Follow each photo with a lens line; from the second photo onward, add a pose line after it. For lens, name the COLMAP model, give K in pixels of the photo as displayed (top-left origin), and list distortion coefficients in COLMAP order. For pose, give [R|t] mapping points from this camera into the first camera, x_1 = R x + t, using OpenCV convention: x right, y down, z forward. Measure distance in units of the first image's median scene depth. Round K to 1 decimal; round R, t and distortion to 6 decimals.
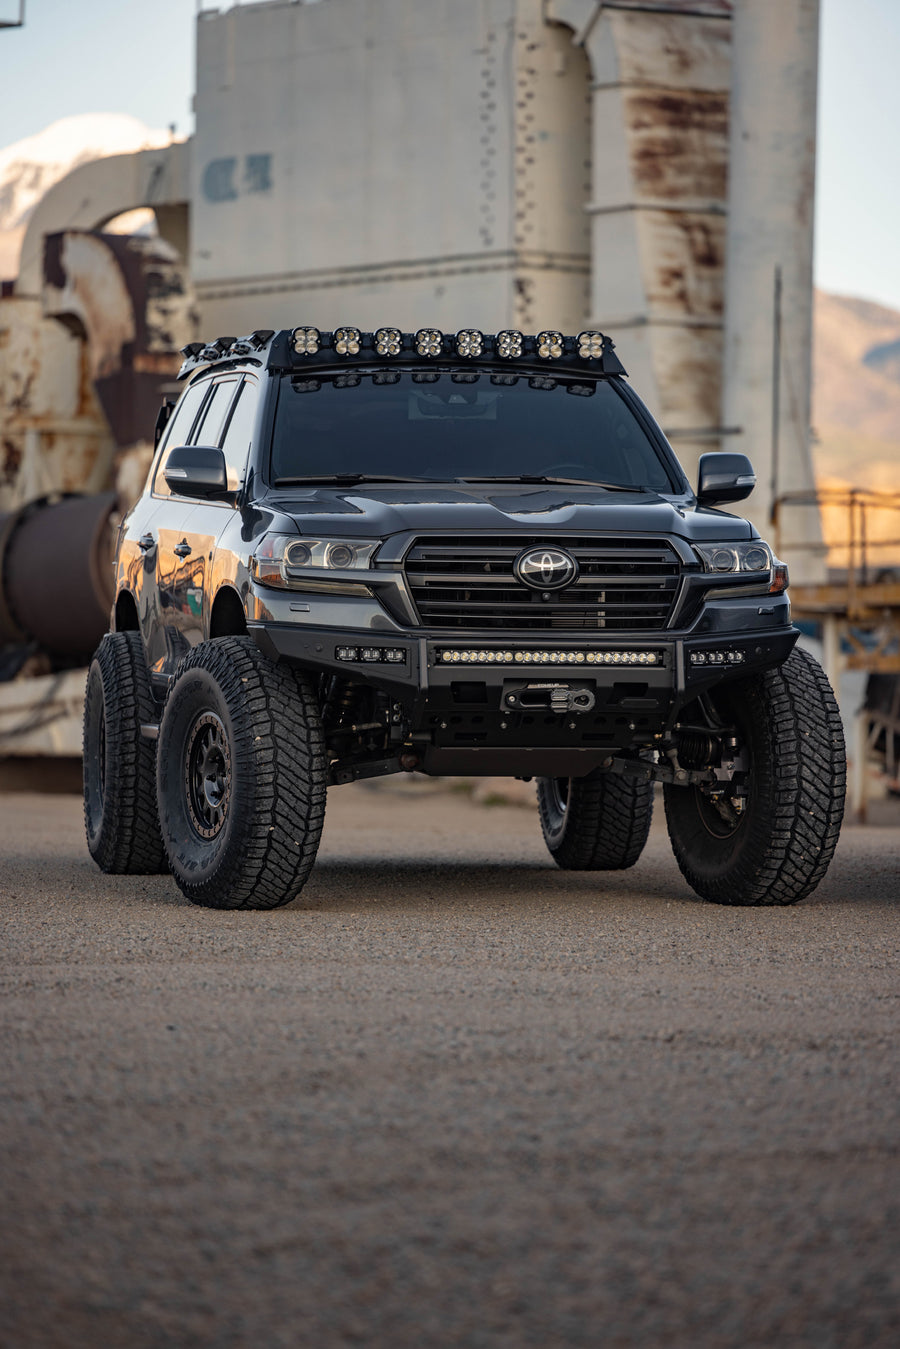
lens RADIAL K [[6771.3, 0, 450.0], [0, 6771.3, 674.5], [0, 0, 1]] dist [-0.065137, -0.434733]
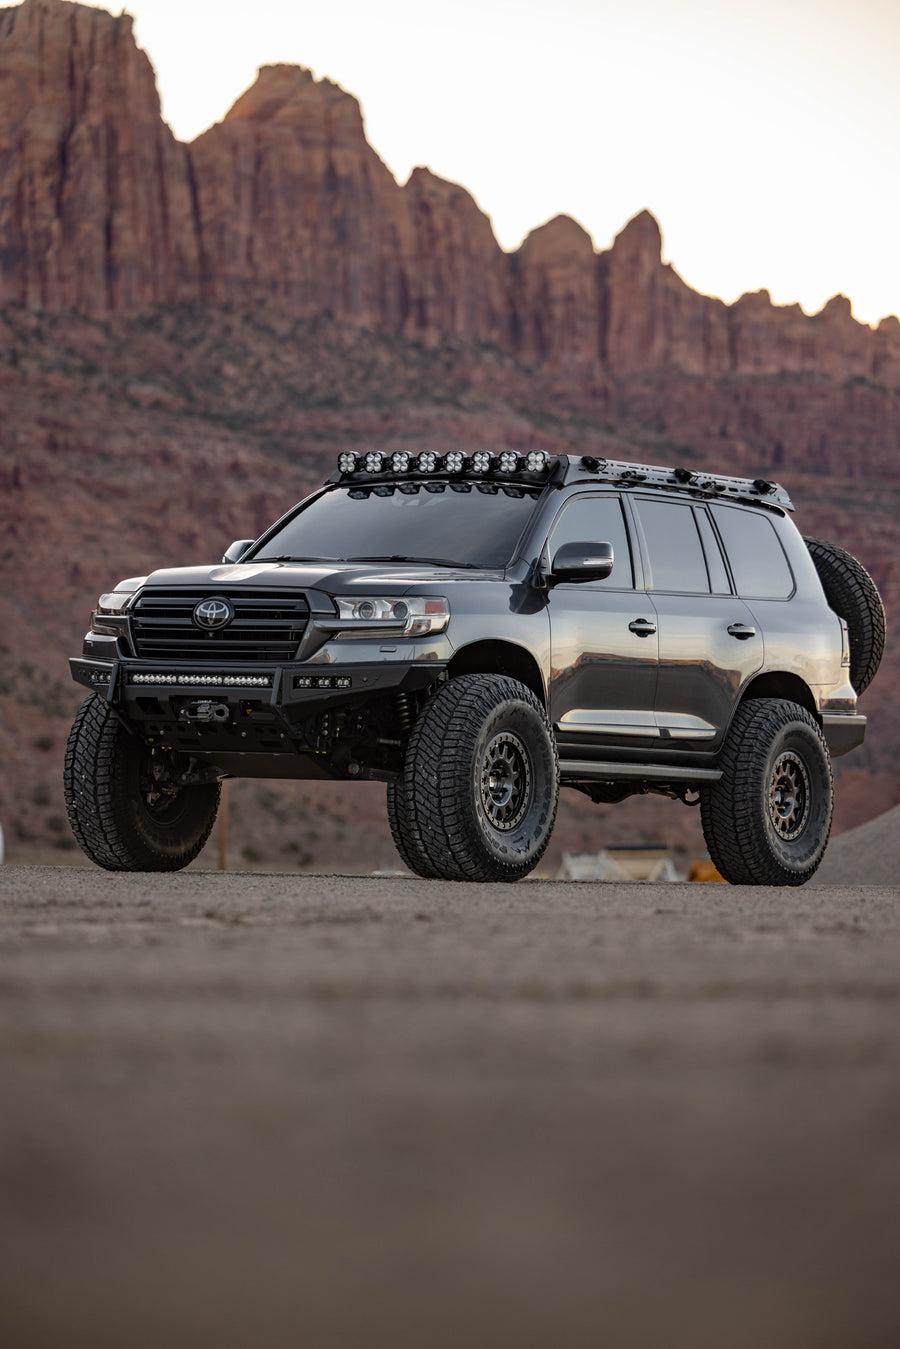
lens RADIAL K [[5202.2, 0, 450.0], [0, 5202.2, 674.5], [0, 0, 1]] dist [-0.044980, 1.218786]
pose [[0.745517, 0.001041, -0.666485, 0.721178], [-0.038638, 0.998384, -0.041660, 0.036504], [0.665365, 0.056810, 0.744353, 0.272734]]
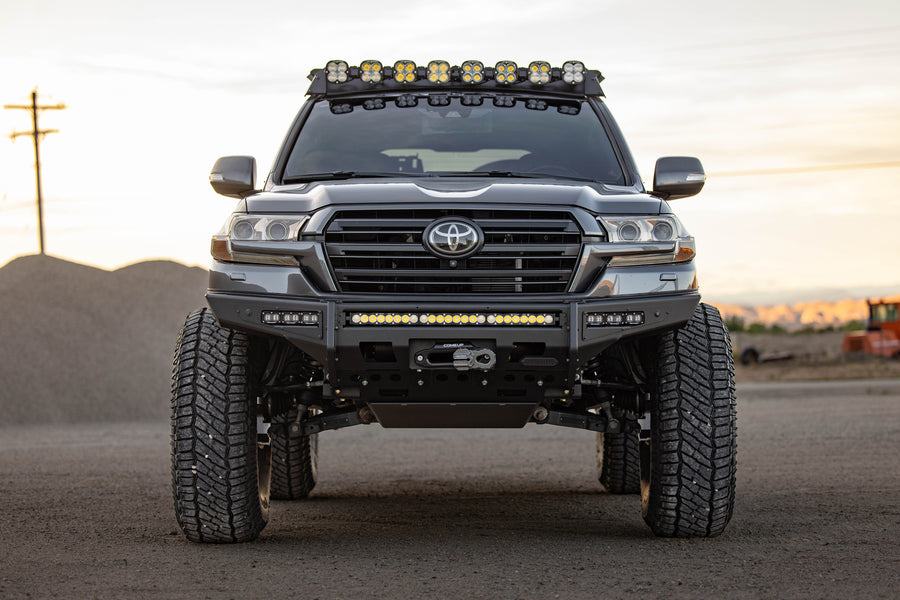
lens RADIAL K [[2374.4, 0, 450.0], [0, 2374.4, 300.0], [0, 0, 1]] dist [-0.073649, -0.180535]
pose [[0.982971, -0.009129, -0.183533, 0.083033], [0.003579, 0.999527, -0.030551, 0.005902], [0.183725, 0.029374, 0.982539, 0.620851]]
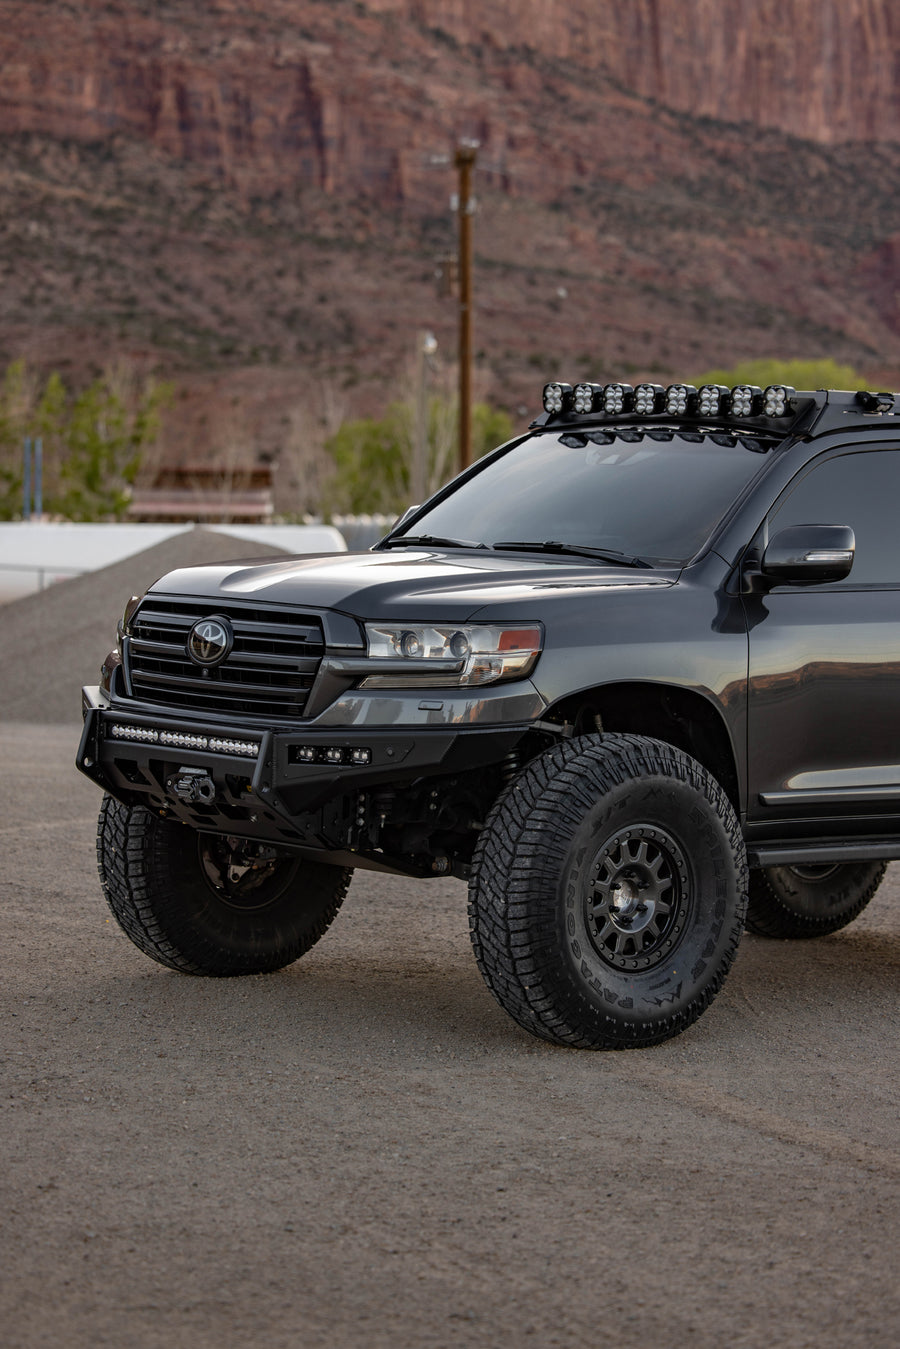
lens RADIAL K [[3559.0, 0, 450.0], [0, 3559.0, 674.5], [0, 0, 1]] dist [-0.073649, -0.180535]
pose [[0.518726, 0.059027, -0.852900, 0.431390], [-0.049071, 0.998025, 0.039226, -0.031174], [0.853531, 0.021505, 0.520598, 0.775625]]
